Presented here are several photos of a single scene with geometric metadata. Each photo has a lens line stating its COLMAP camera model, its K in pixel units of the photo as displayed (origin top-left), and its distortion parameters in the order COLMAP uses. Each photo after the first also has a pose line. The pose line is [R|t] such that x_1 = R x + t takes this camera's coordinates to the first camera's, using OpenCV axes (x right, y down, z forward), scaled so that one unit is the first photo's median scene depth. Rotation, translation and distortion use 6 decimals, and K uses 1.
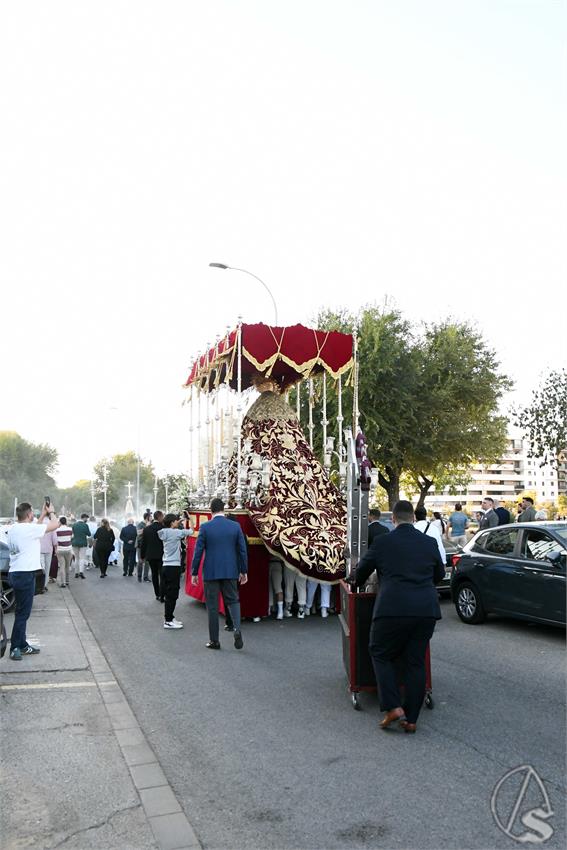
lens RADIAL K [[638.6, 0, 259.7], [0, 638.6, 388.7], [0, 0, 1]] dist [-0.093881, 0.090504]
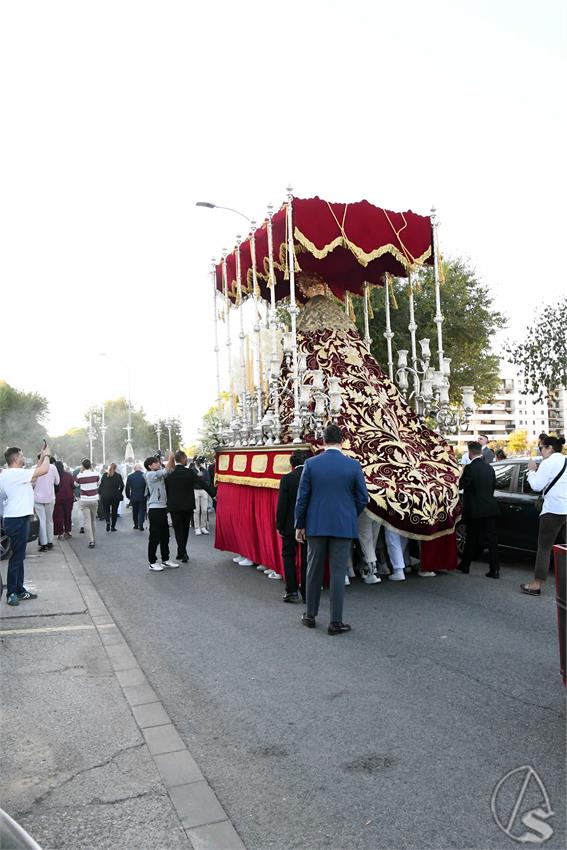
lens RADIAL K [[645.0, 0, 282.7], [0, 645.0, 393.7], [0, 0, 1]] dist [0.005457, 0.003702]
pose [[0.998703, -0.025270, 0.044193, -0.078006], [0.020789, 0.994864, 0.099066, 0.050847], [-0.046470, -0.098019, 0.994099, 0.231355]]
